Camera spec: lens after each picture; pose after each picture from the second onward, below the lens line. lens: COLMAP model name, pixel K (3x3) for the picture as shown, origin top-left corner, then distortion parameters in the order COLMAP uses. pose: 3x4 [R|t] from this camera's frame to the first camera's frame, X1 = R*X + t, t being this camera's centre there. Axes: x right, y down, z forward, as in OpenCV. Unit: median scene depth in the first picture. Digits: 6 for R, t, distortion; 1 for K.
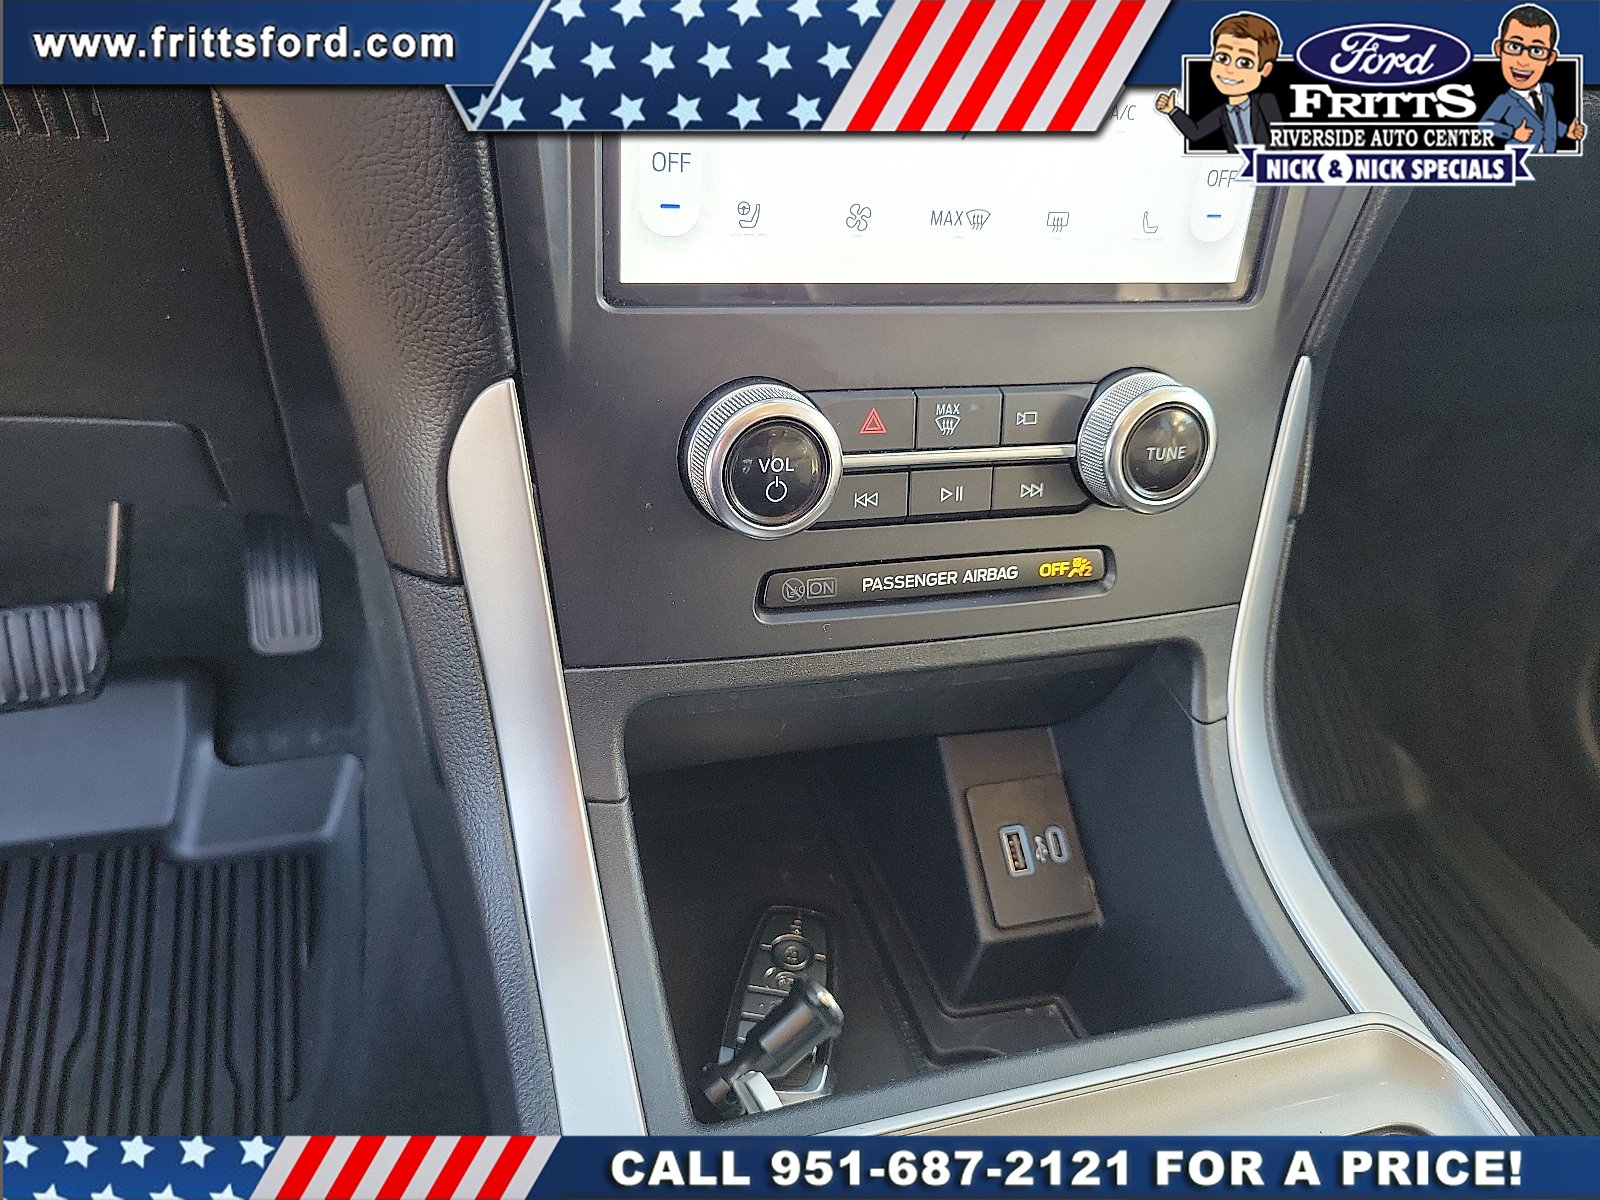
lens RADIAL K [[1196.3, 0, 800.4], [0, 1196.3, 599.6], [0, 0, 1]] dist [0.006163, -0.005277]
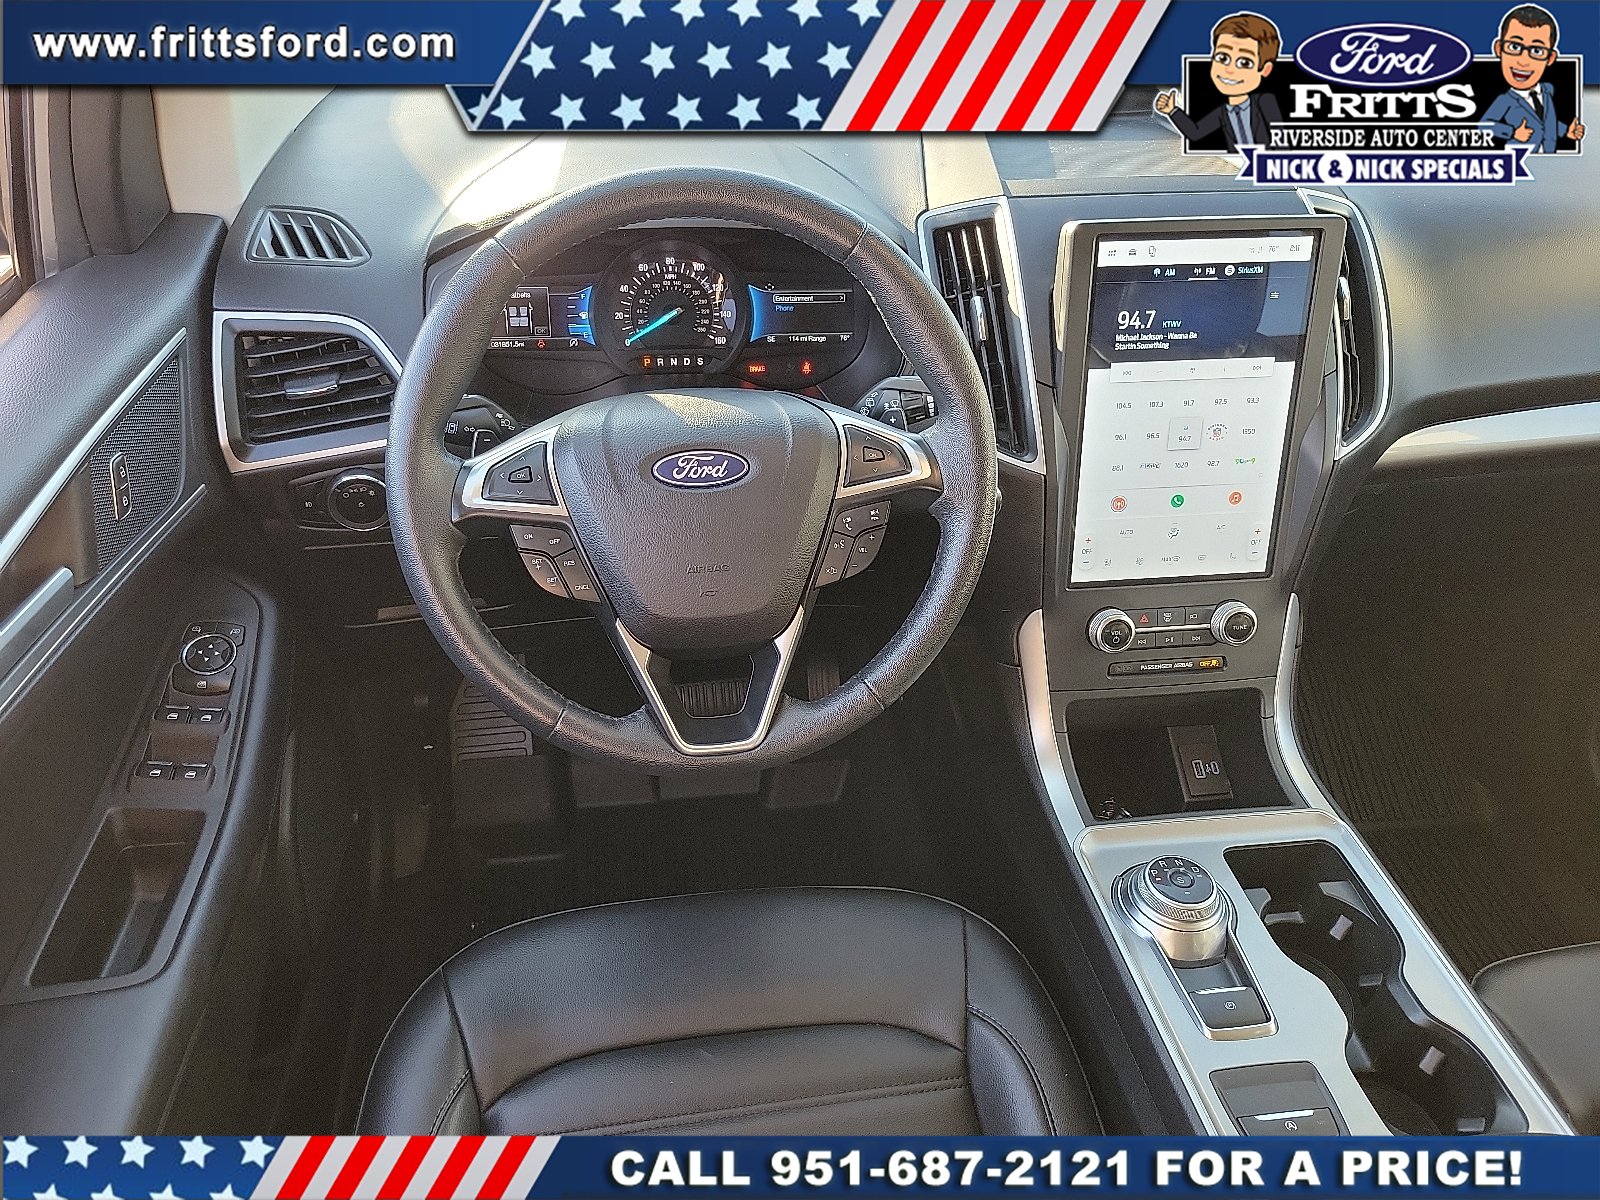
lens RADIAL K [[1196.3, 0, 786.3], [0, 1196.3, 598.2], [0, 0, 1]] dist [0.006163, -0.005277]
pose [[0.982211, -0.008073, -0.187605, -0.259194], [-0.003701, 0.998049, -0.062323, 0.003227], [0.187742, 0.061909, 0.980265, -2.164133]]
